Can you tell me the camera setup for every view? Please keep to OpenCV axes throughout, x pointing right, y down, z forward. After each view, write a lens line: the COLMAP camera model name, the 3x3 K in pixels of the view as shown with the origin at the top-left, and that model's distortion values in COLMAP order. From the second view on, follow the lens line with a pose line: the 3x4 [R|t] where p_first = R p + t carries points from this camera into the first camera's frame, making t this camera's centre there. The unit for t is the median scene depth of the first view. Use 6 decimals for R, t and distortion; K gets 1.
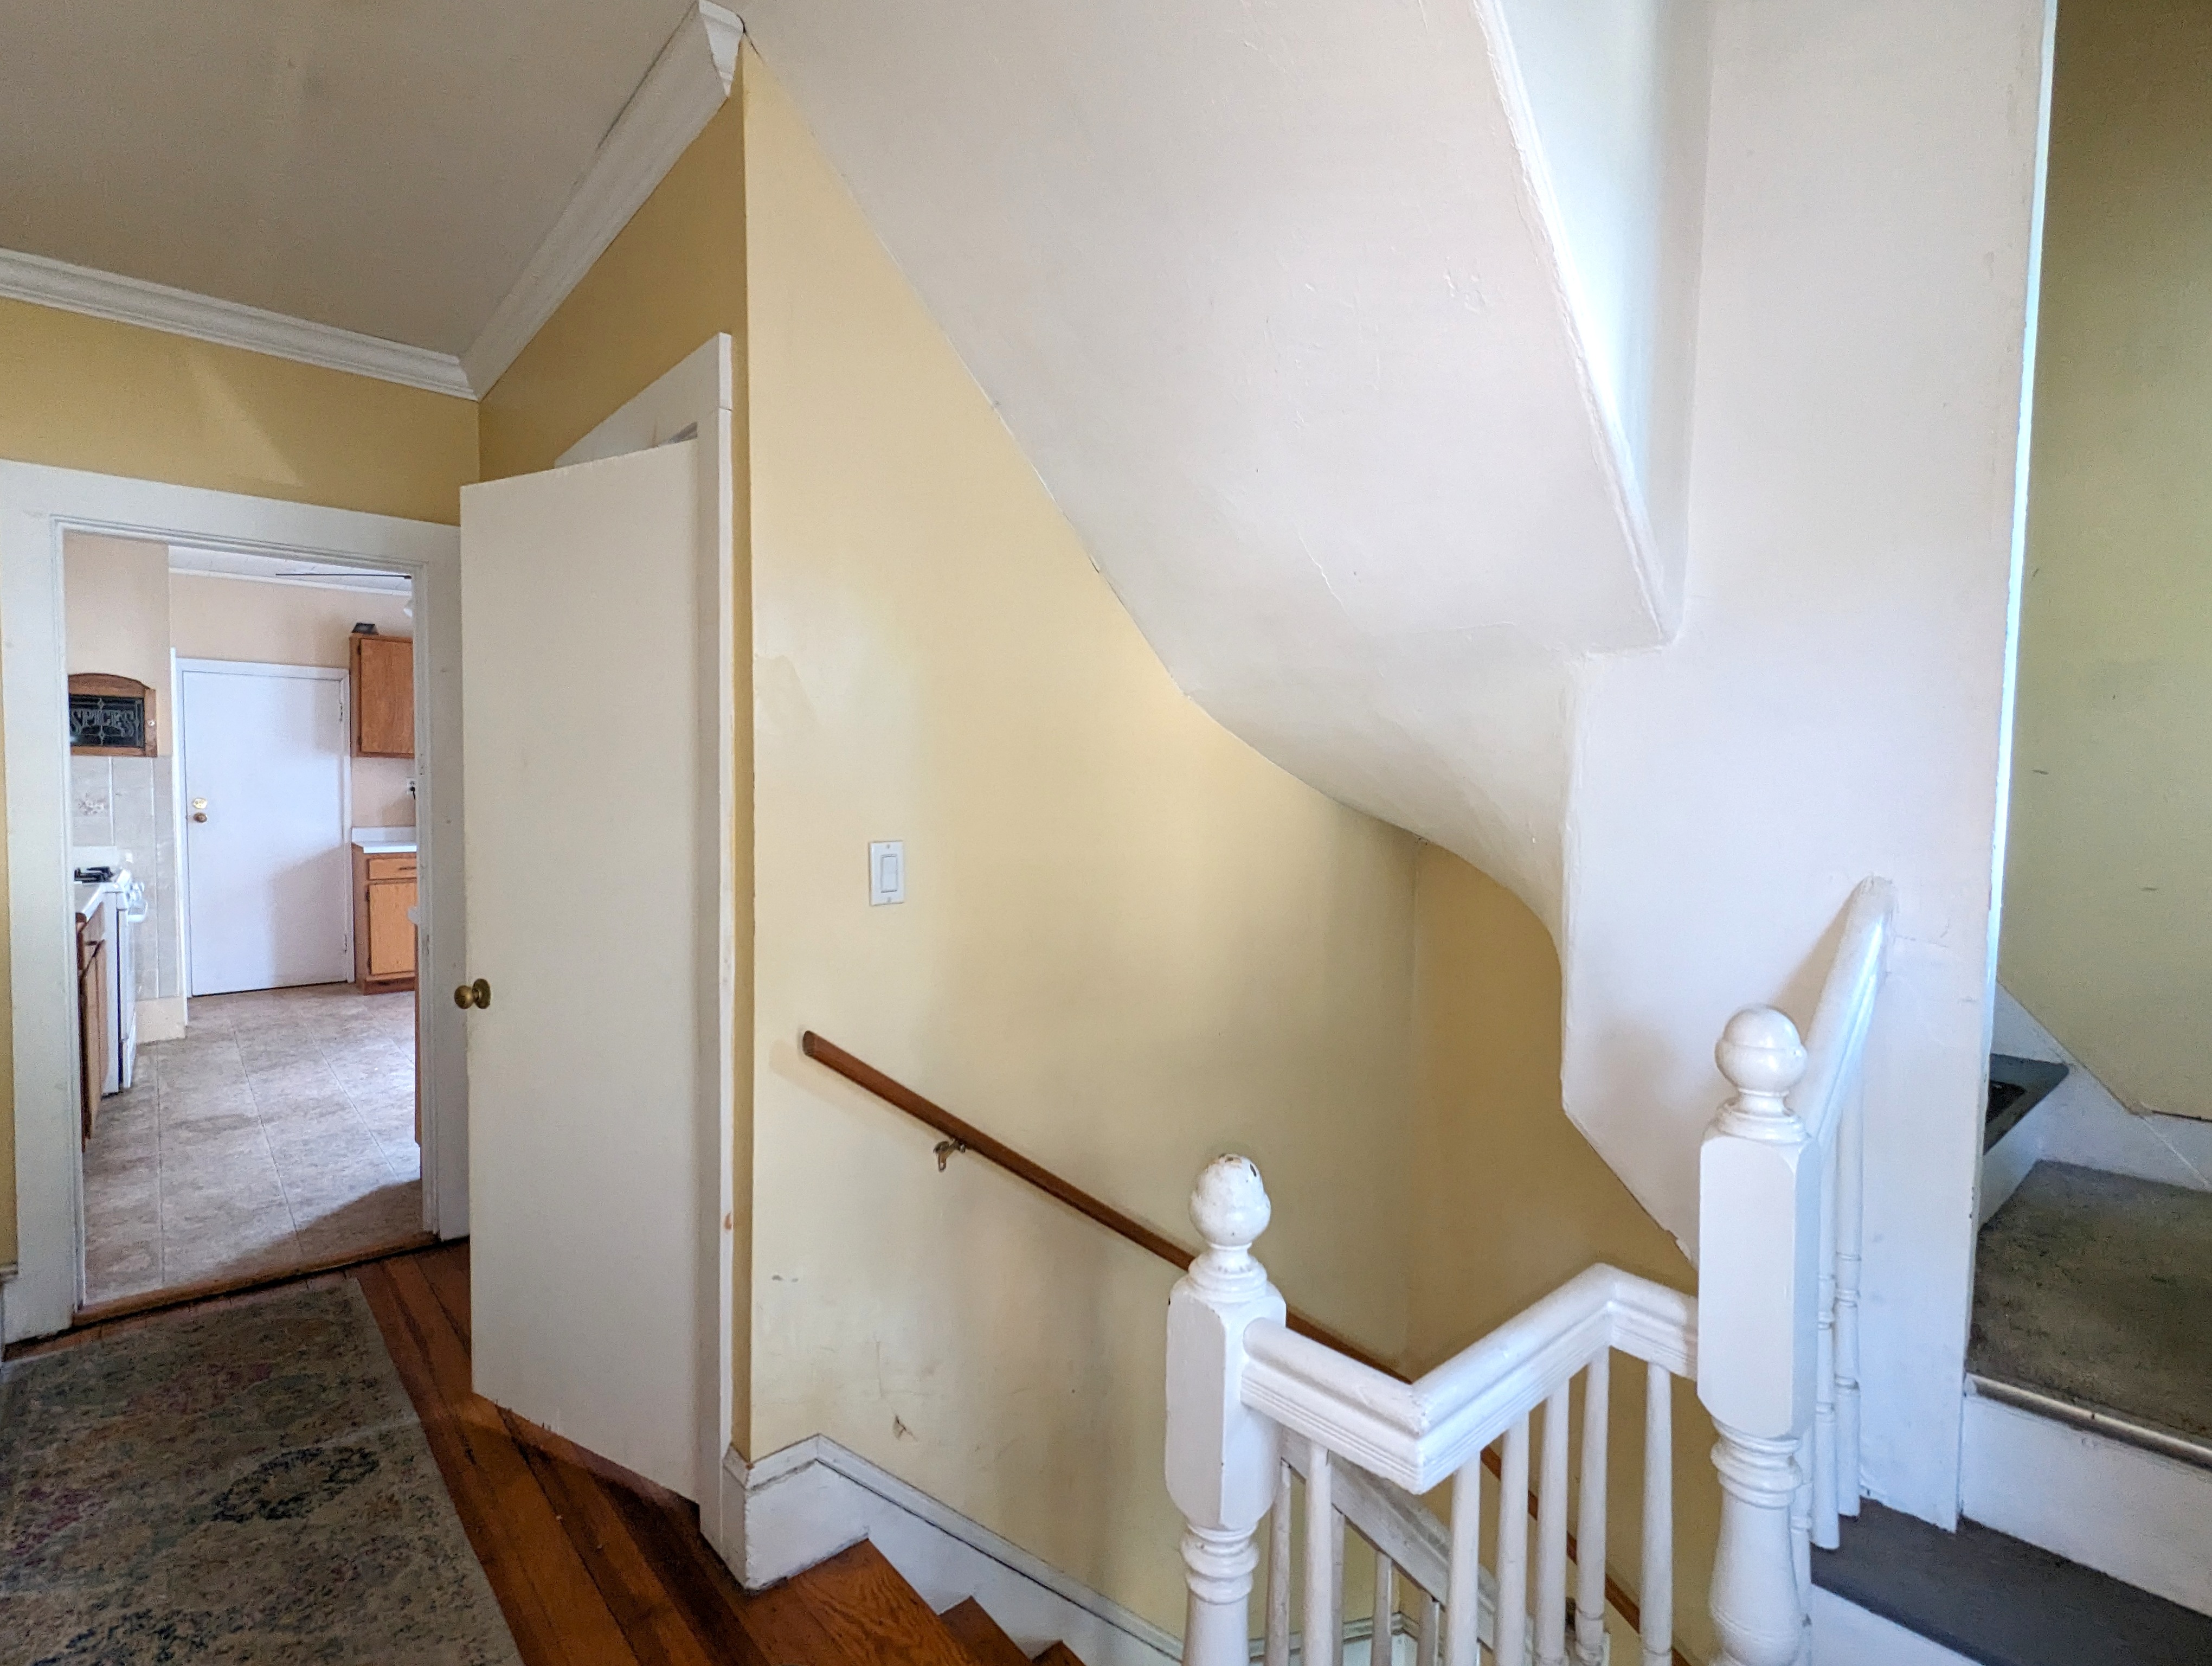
lens RADIAL K [[1059.4, 0, 1104.7], [0, 1059.4, 831.0], [0, 0, 1]] dist [-0.002204, 0.001067]
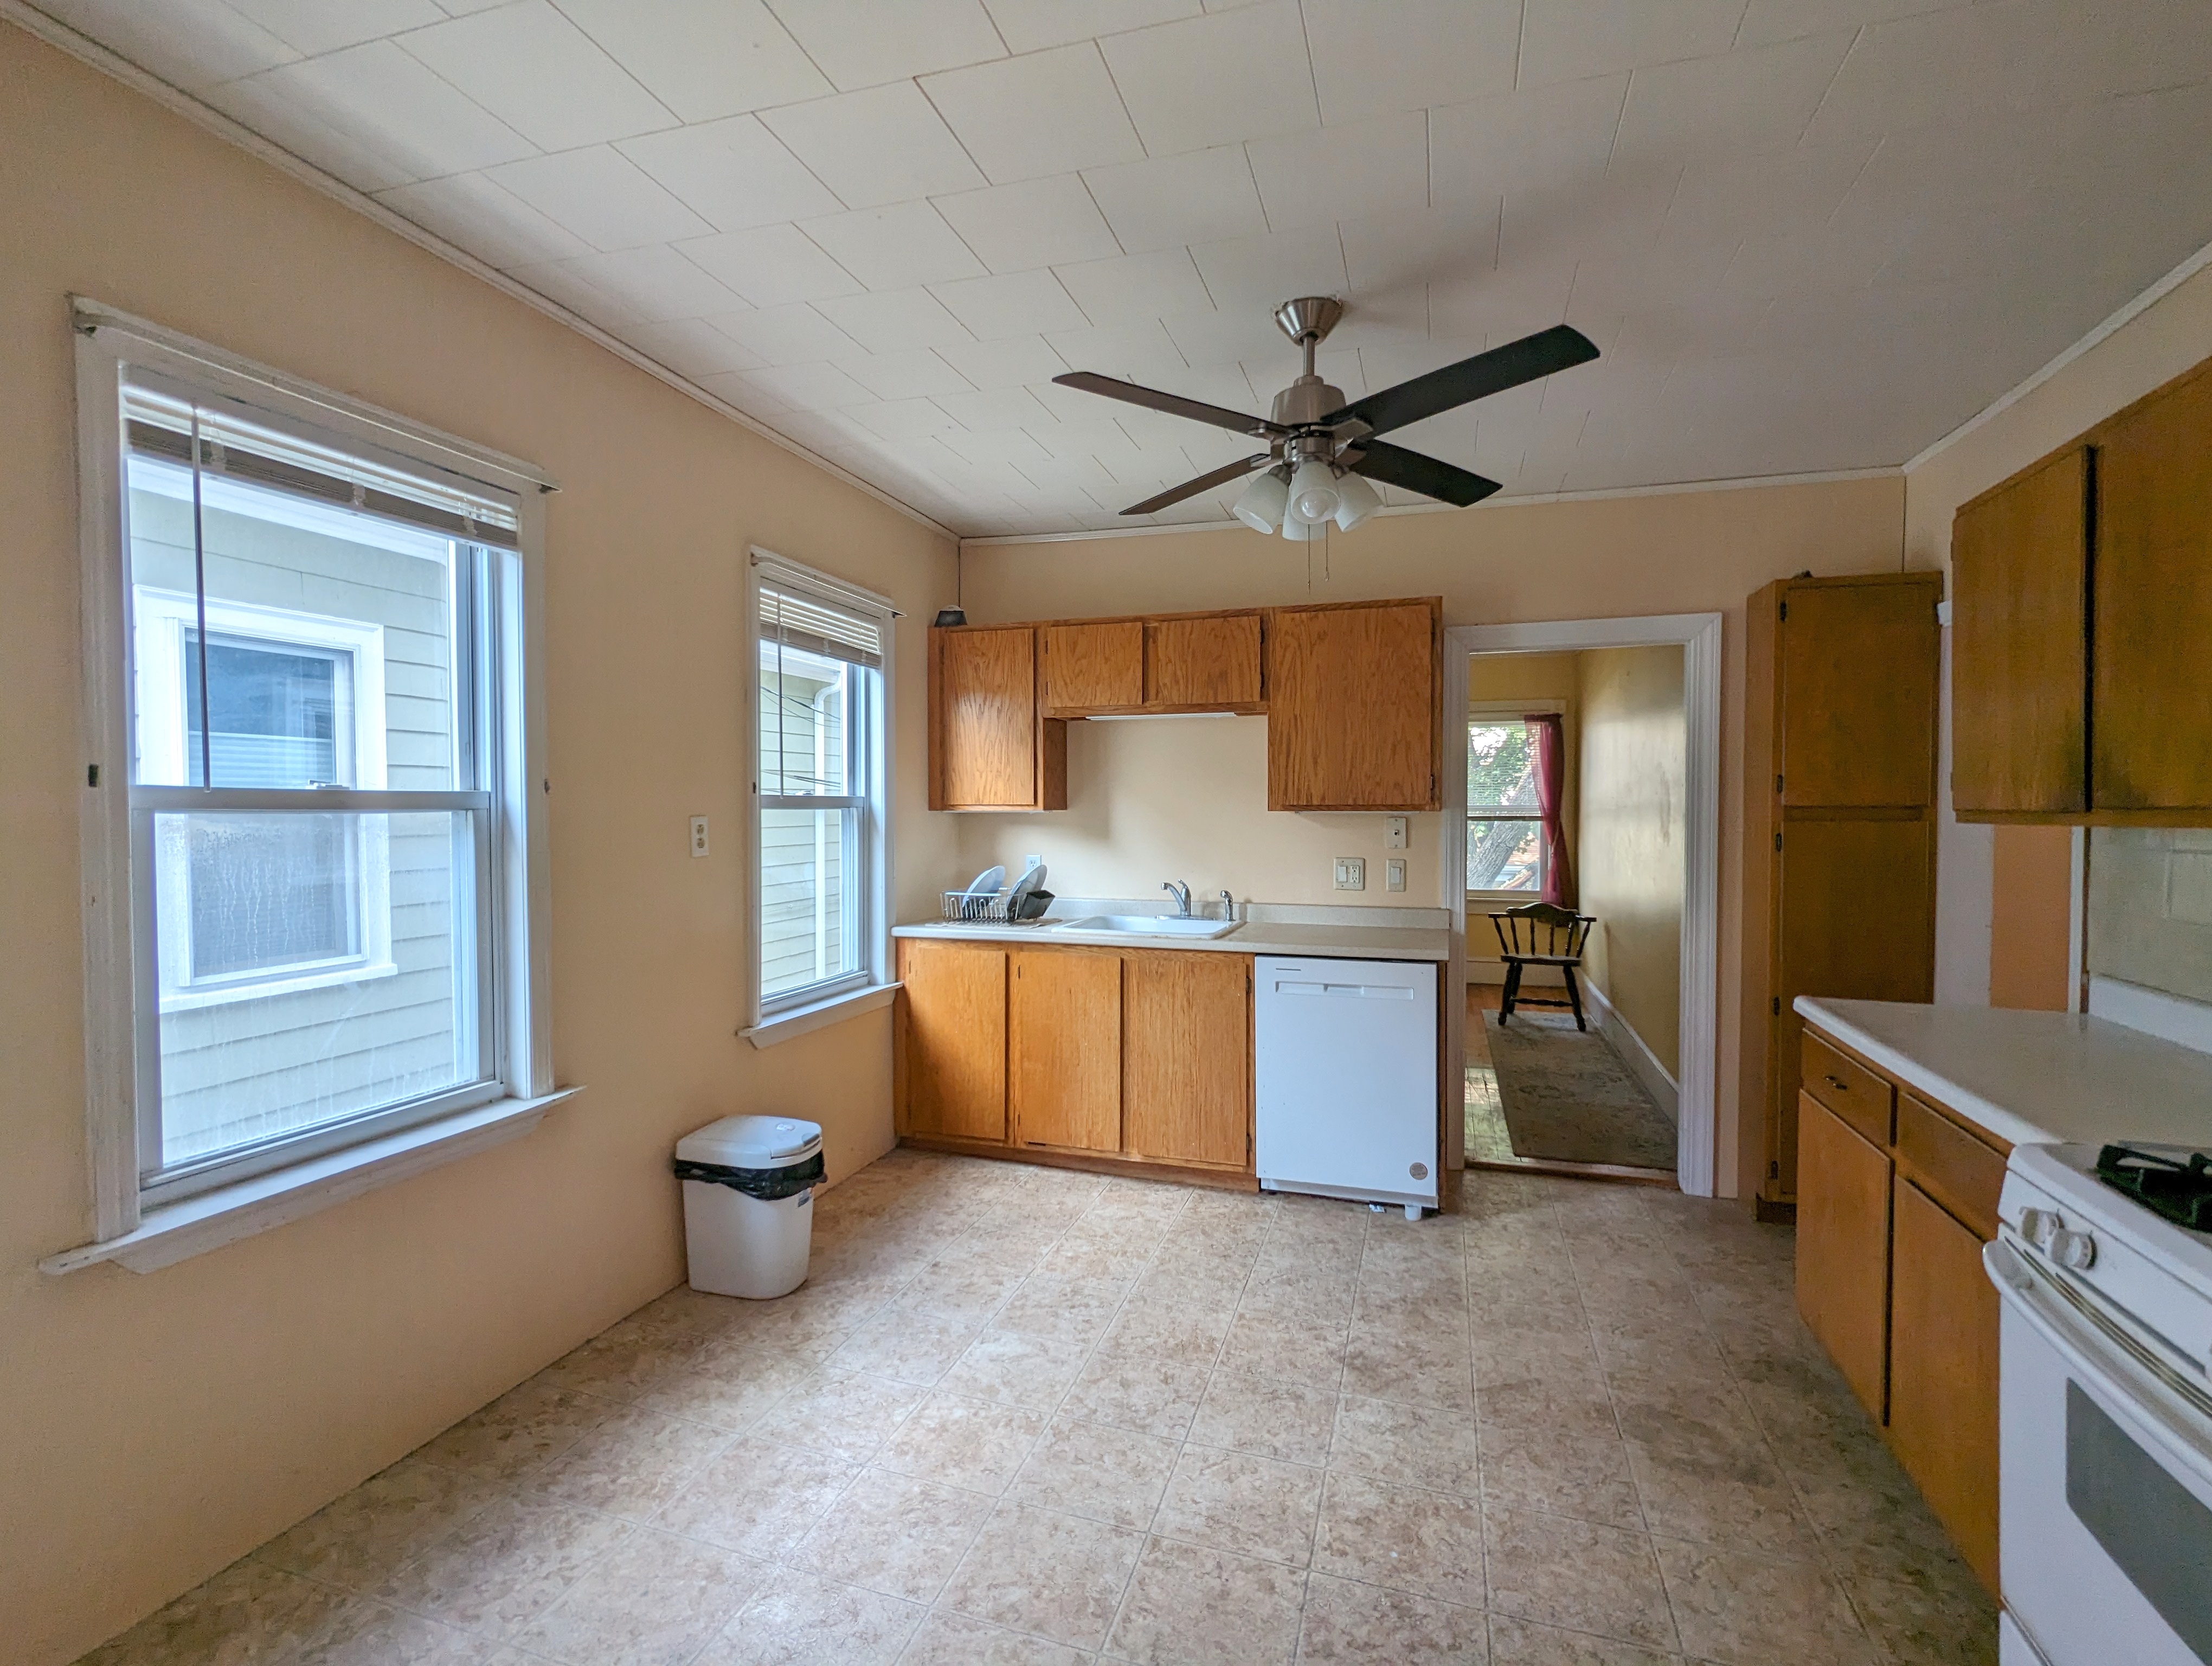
lens RADIAL K [[1059.4, 0, 1112.5], [0, 1059.4, 833.7], [0, 0, 1]] dist [-0.002204, 0.001067]
pose [[-0.512458, -0.030214, 0.858180, -1.360192], [0.026378, 0.998355, 0.050901, -0.087883], [-0.858307, 0.048722, -0.510818, 1.801446]]
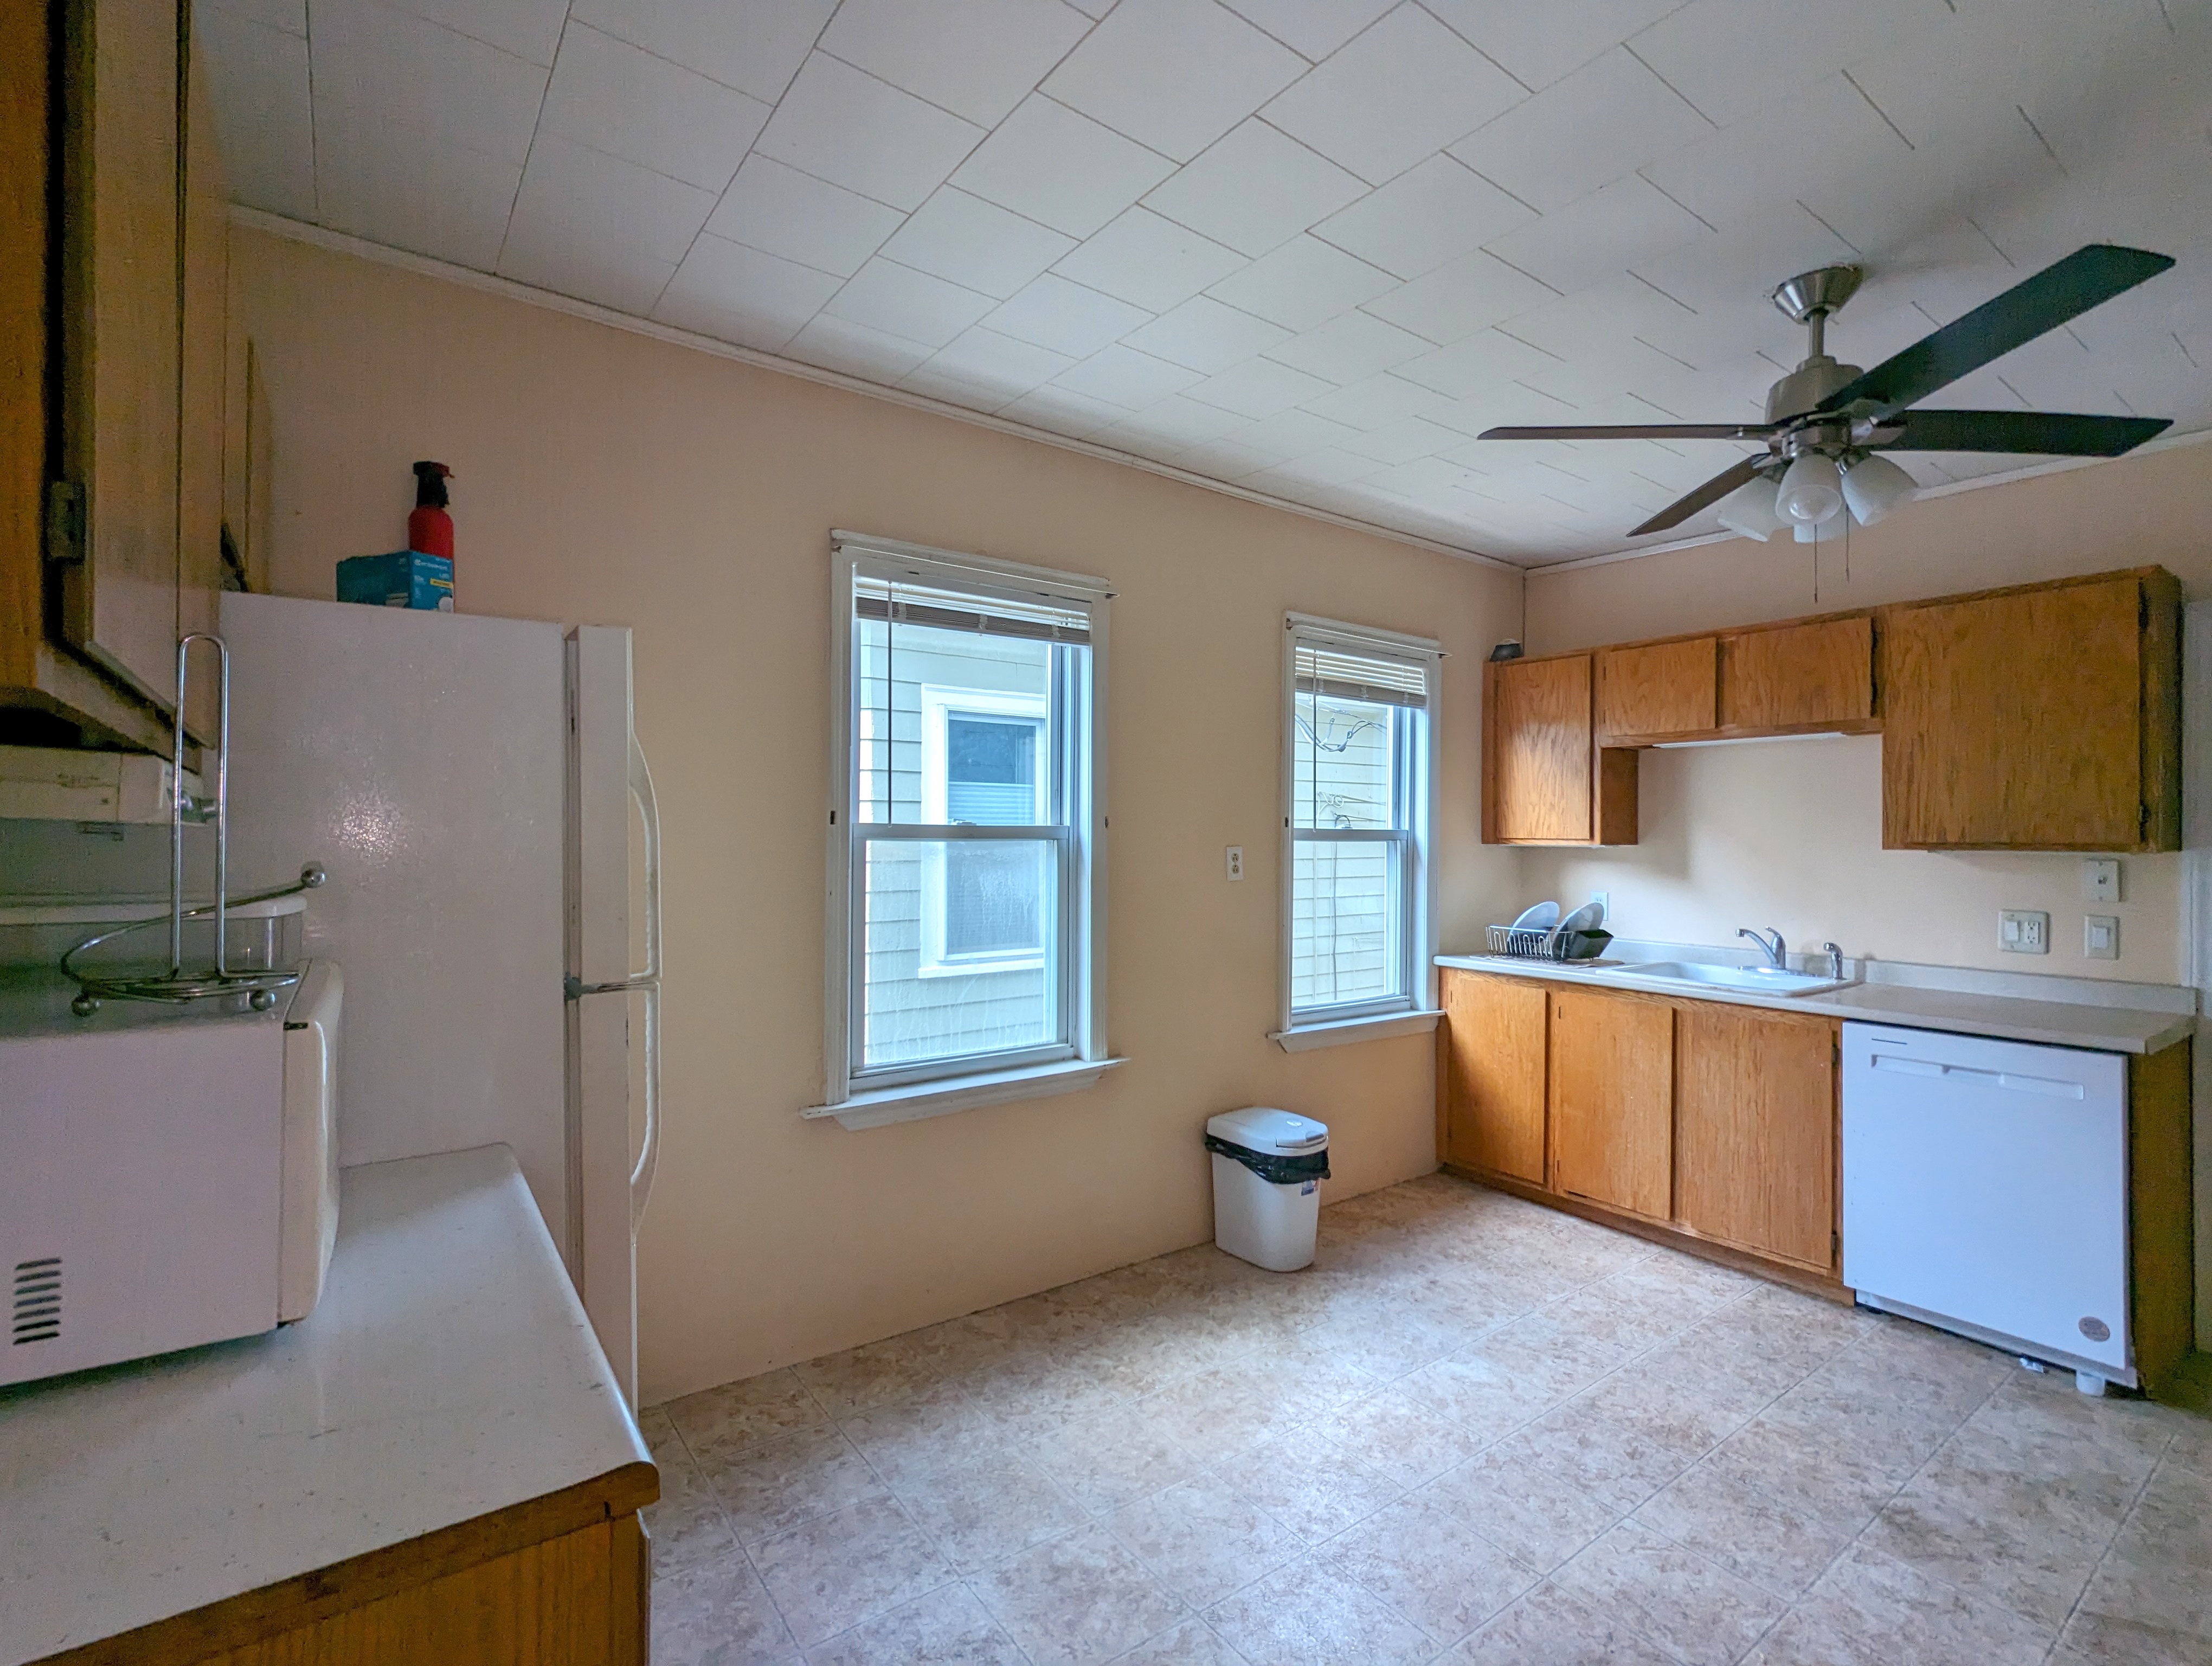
lens RADIAL K [[1059.4, 0, 1100.2], [0, 1059.4, 832.8], [0, 0, 1]] dist [-0.002204, 0.001067]
pose [[0.092784, -0.005432, 0.995671, -1.474587], [0.028664, 0.999585, 0.002782, -0.087091], [-0.995274, 0.028282, 0.092901, 1.682845]]
